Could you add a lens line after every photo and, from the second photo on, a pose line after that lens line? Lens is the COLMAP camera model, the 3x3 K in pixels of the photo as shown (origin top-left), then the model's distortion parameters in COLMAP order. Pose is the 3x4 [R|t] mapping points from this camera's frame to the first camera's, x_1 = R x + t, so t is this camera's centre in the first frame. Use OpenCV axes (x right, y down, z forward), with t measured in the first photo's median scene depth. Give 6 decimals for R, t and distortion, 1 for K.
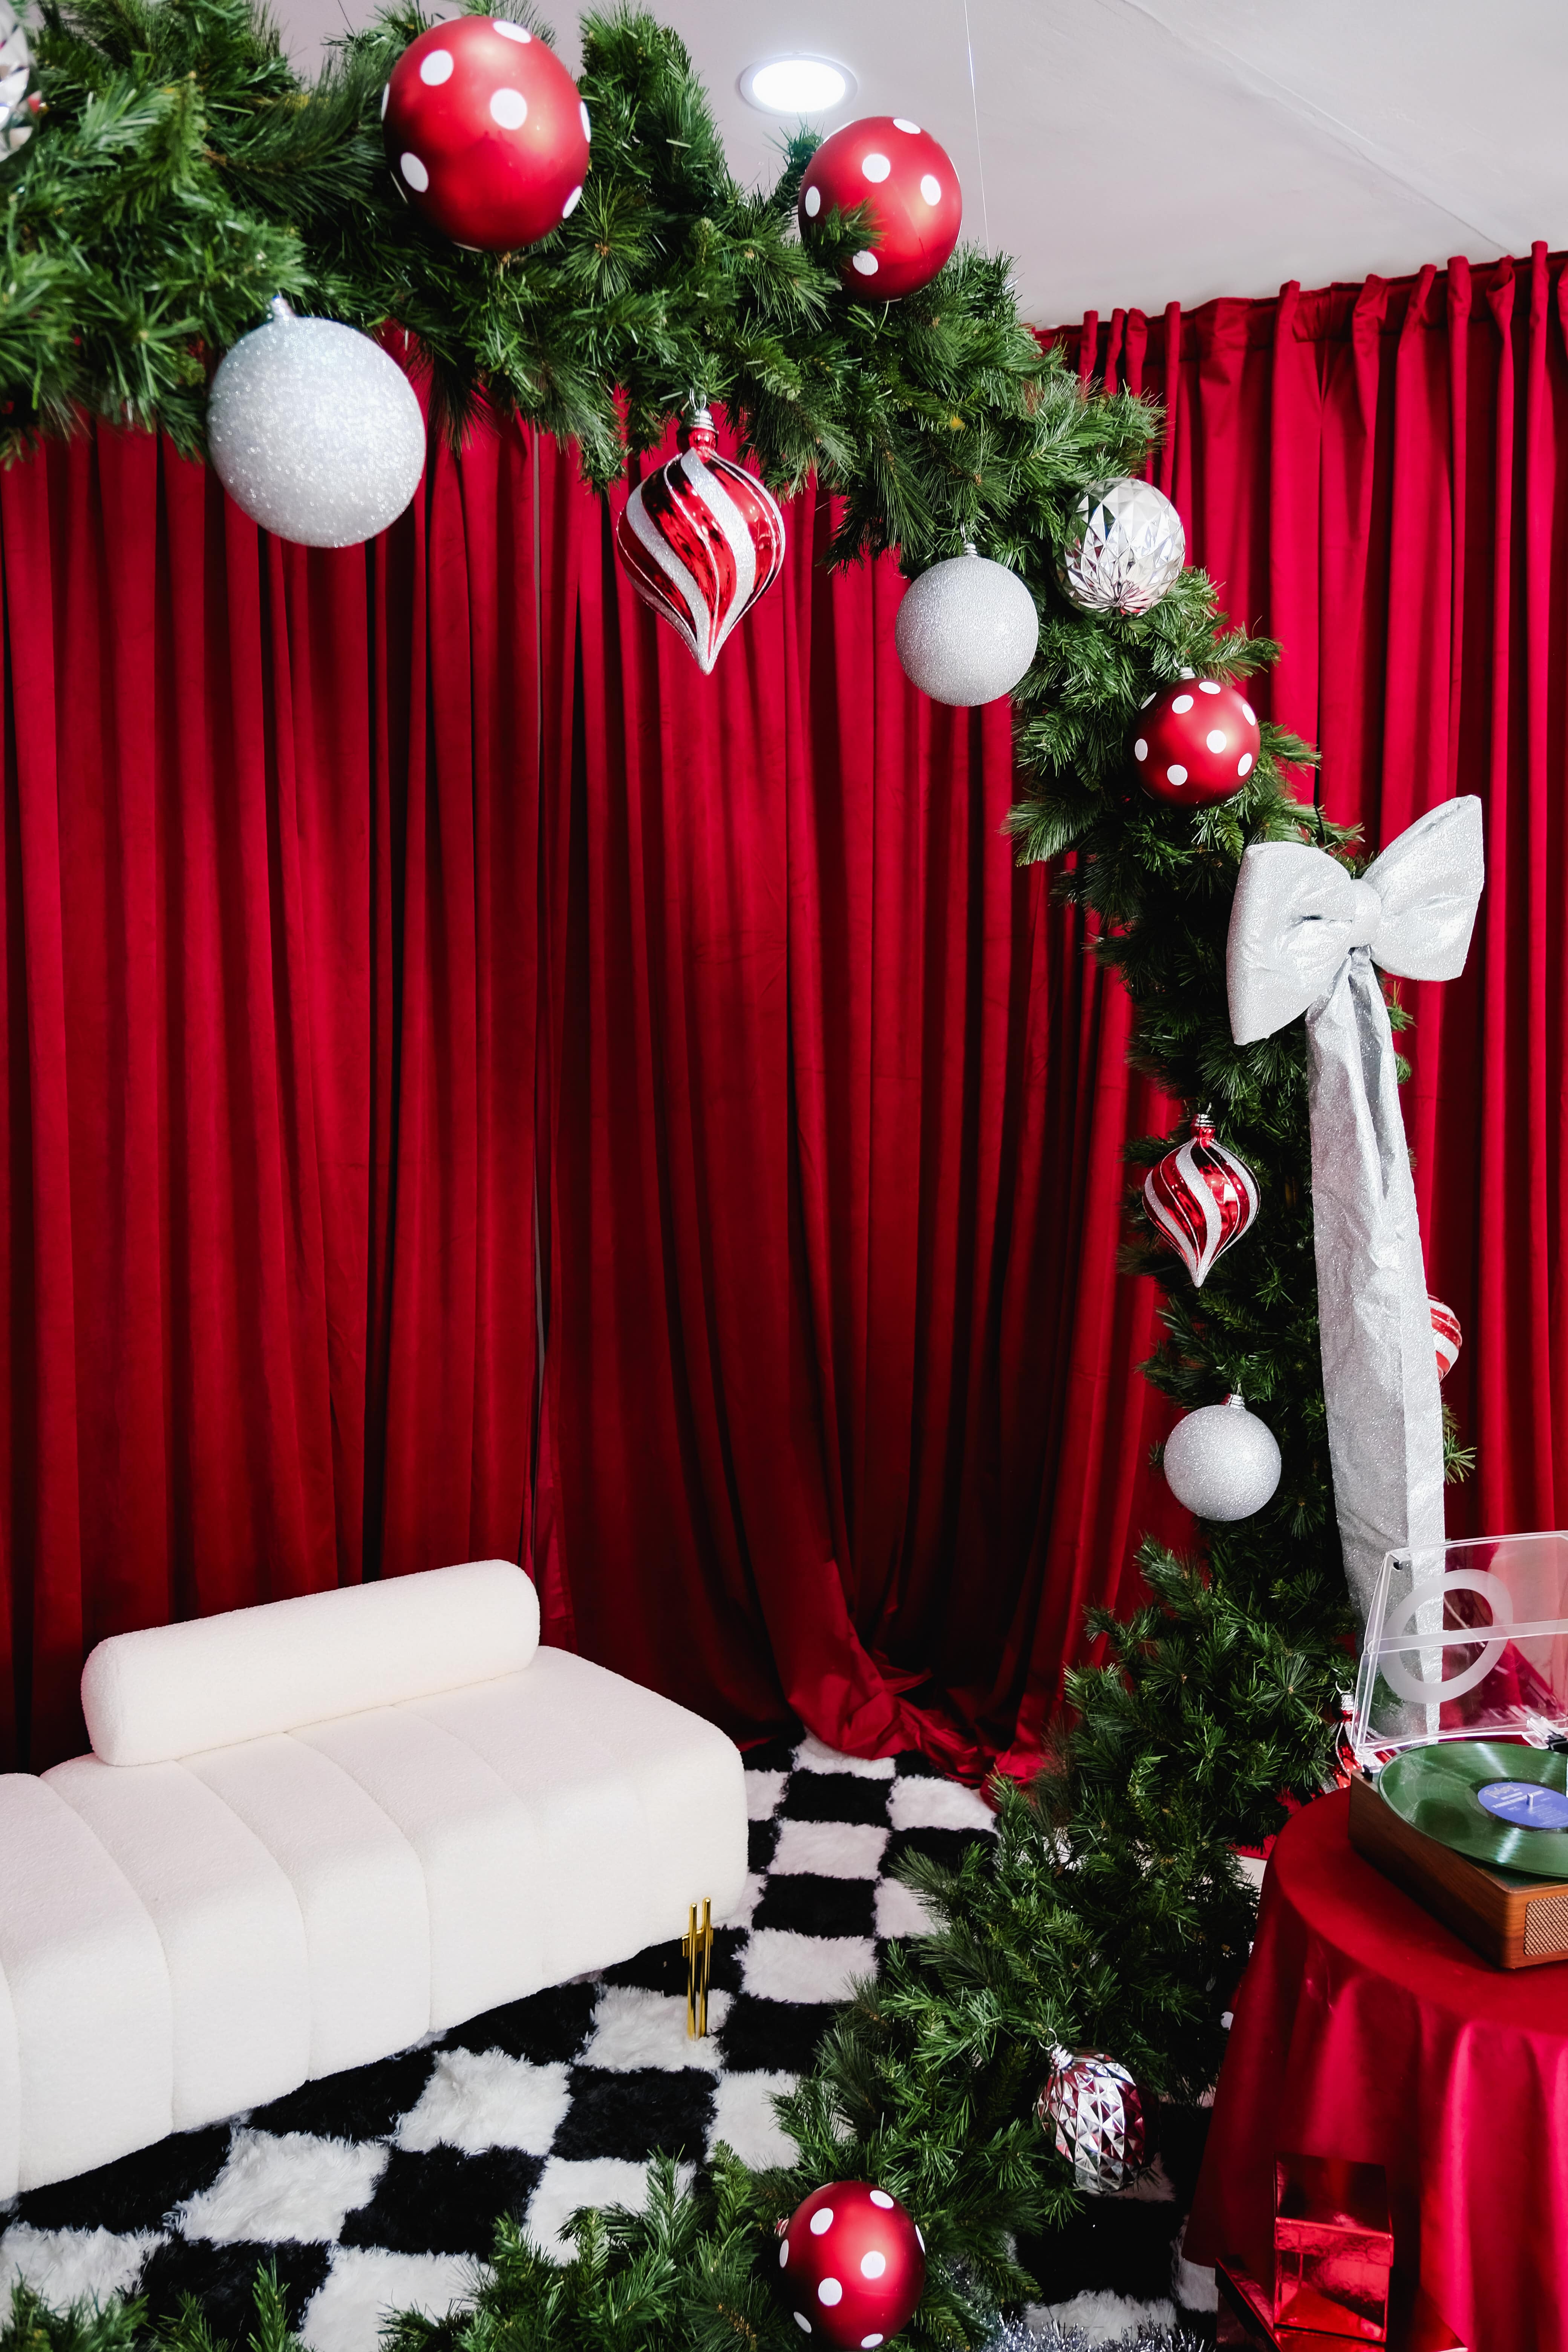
lens RADIAL K [[1963.2, 0, 784.0], [0, 1963.2, 1176.0], [0, 0, 1]] dist [-0.012601, -0.004071]
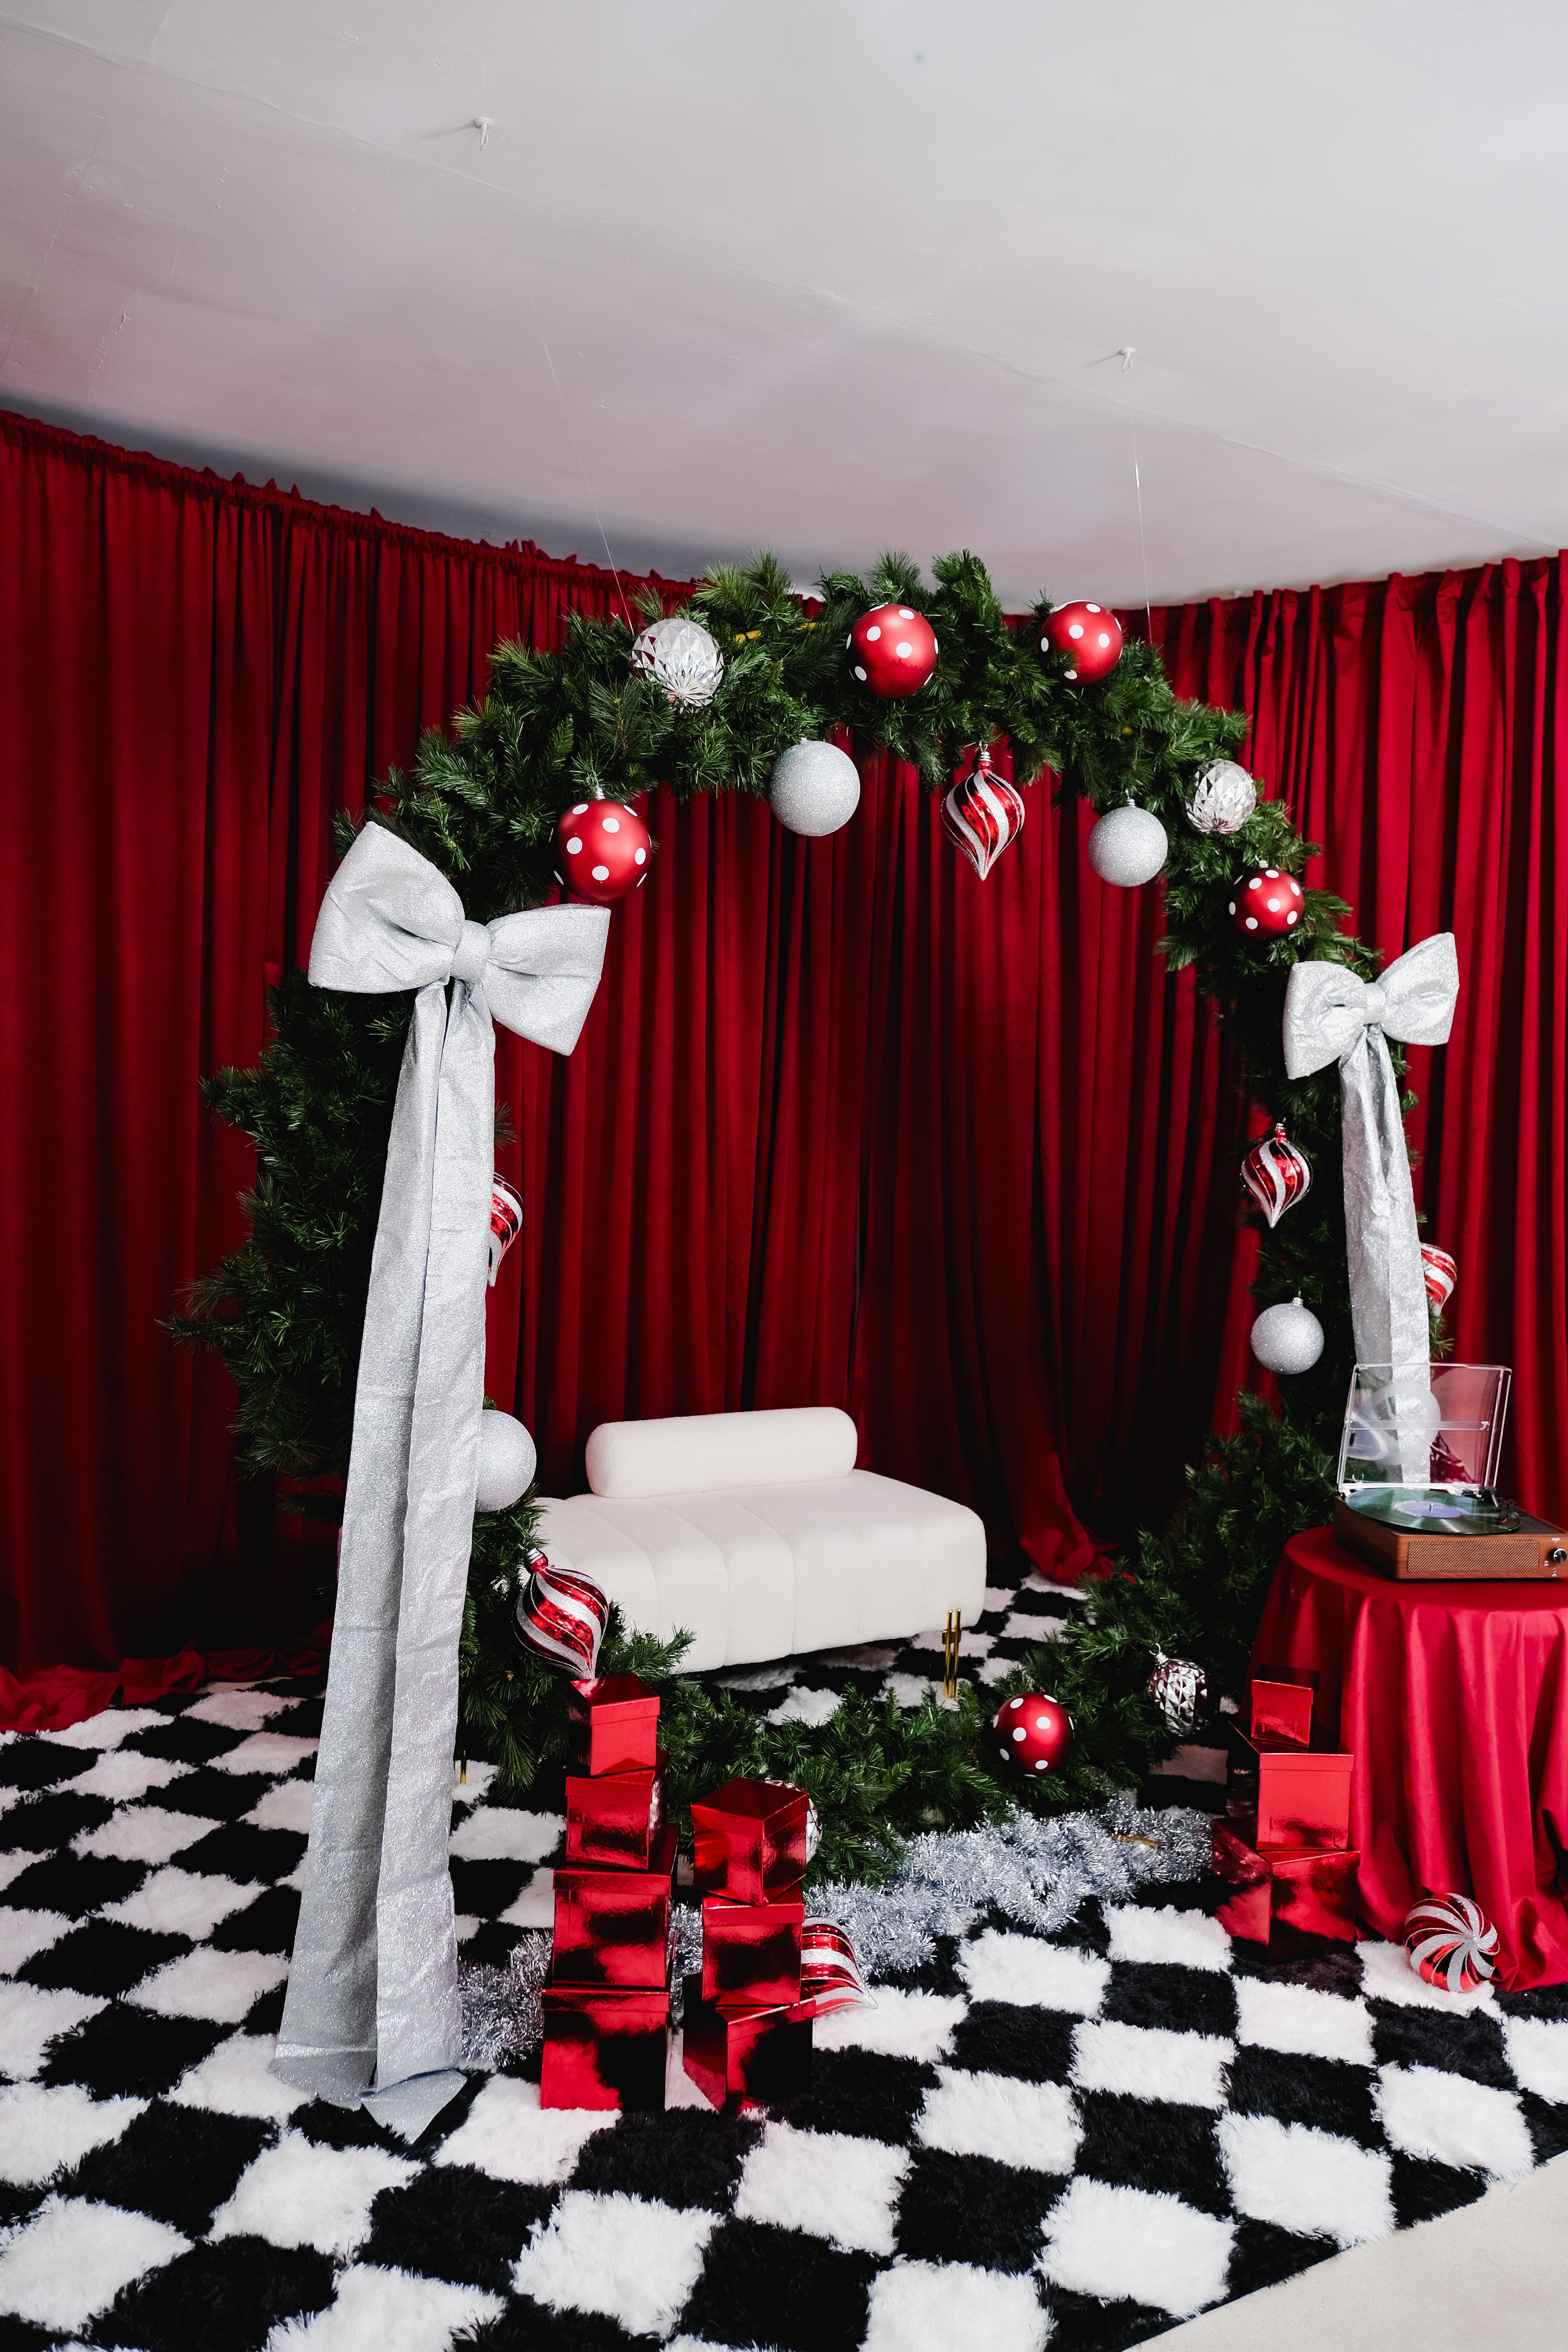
lens RADIAL K [[1862.1, 0, 772.9], [0, 1862.1, 1215.4], [0, 0, 1]] dist [0.011776, 0.049836]
pose [[0.988367, 0.034542, -0.148115, 0.028342], [-0.036002, 0.999326, -0.007187, 0.072312], [0.147767, 0.012436, 0.988944, -0.609819]]
